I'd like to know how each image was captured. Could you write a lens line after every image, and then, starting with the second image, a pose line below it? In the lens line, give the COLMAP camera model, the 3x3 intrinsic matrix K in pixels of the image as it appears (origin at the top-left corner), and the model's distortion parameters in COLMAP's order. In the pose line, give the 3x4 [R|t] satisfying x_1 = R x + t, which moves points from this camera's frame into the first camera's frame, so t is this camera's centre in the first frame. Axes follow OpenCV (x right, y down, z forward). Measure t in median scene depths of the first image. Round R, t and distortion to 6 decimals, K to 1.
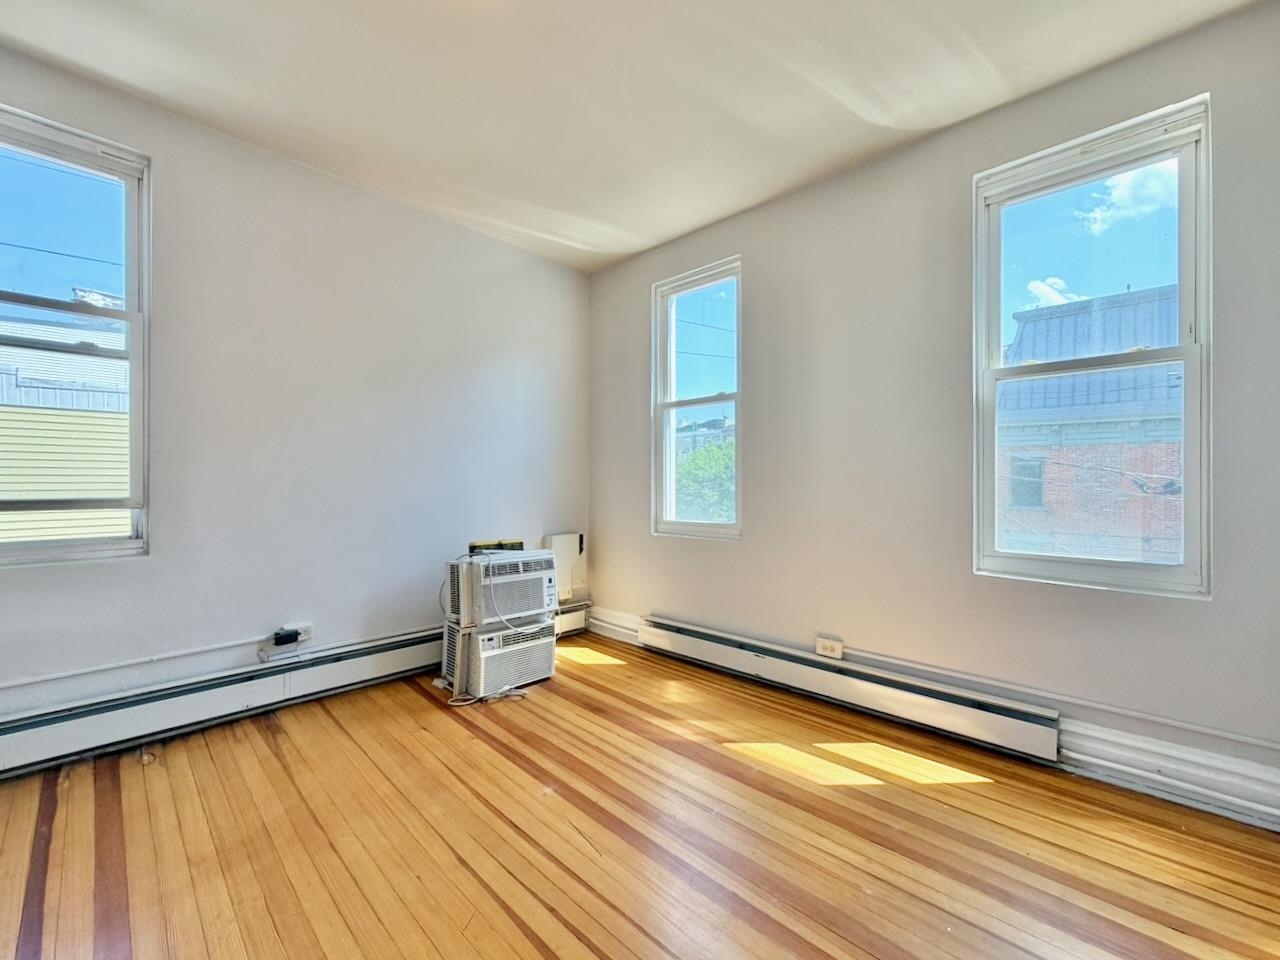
lens RADIAL K [[519.8, 0, 634.7], [0, 519.8, 483.6], [0, 0, 1]] dist [-0.000956, 0.000035]
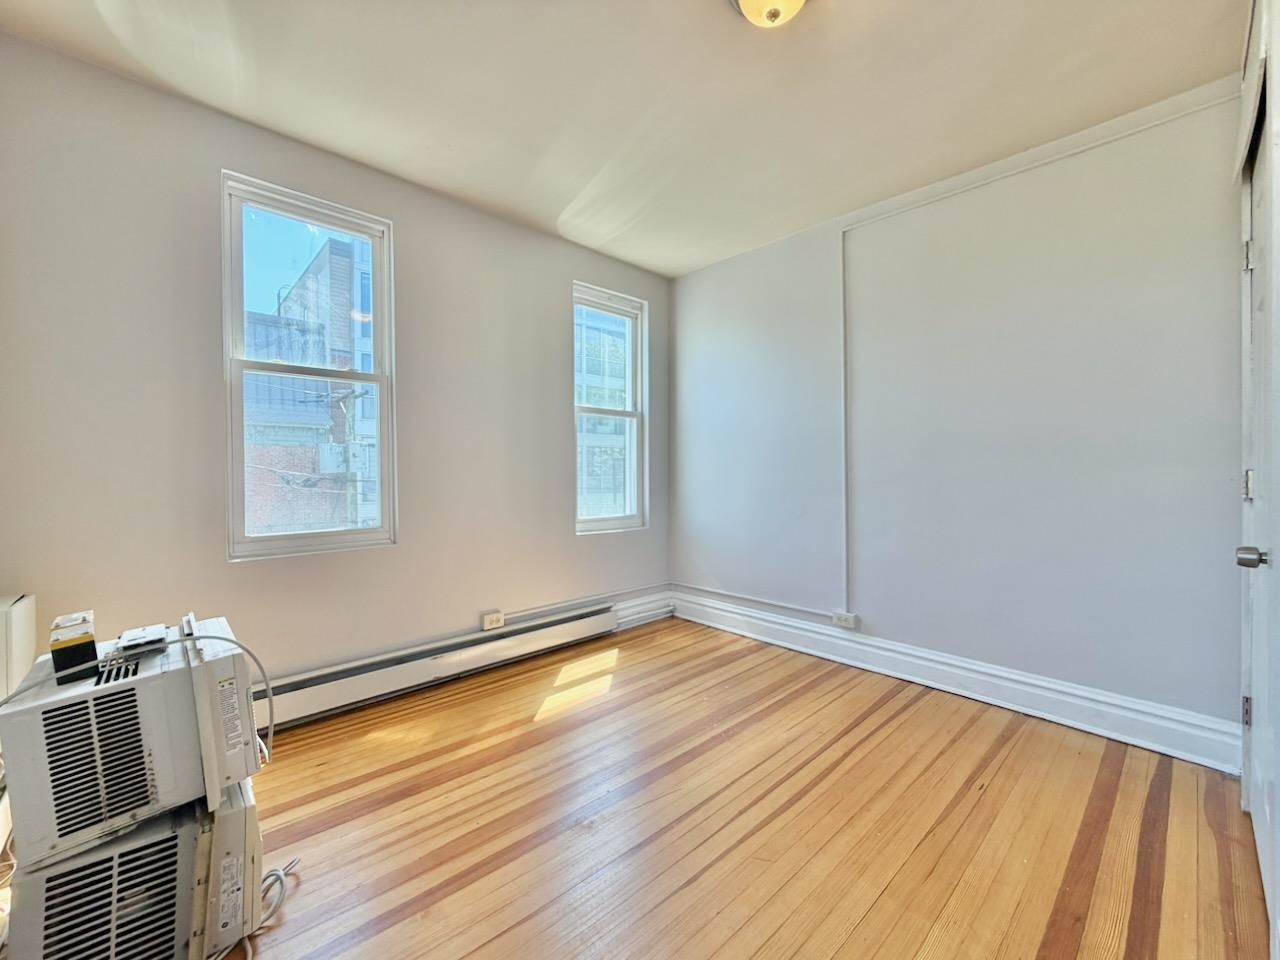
lens RADIAL K [[516.6, 0, 634.2], [0, 516.6, 476.4], [0, 0, 1]] dist [-0.000659, 0.000130]
pose [[0.056685, -0.002228, 0.998390, -0.822375], [0.011262, 0.999935, 0.001592, -0.002709], [-0.998329, 0.011154, 0.056706, 0.678028]]
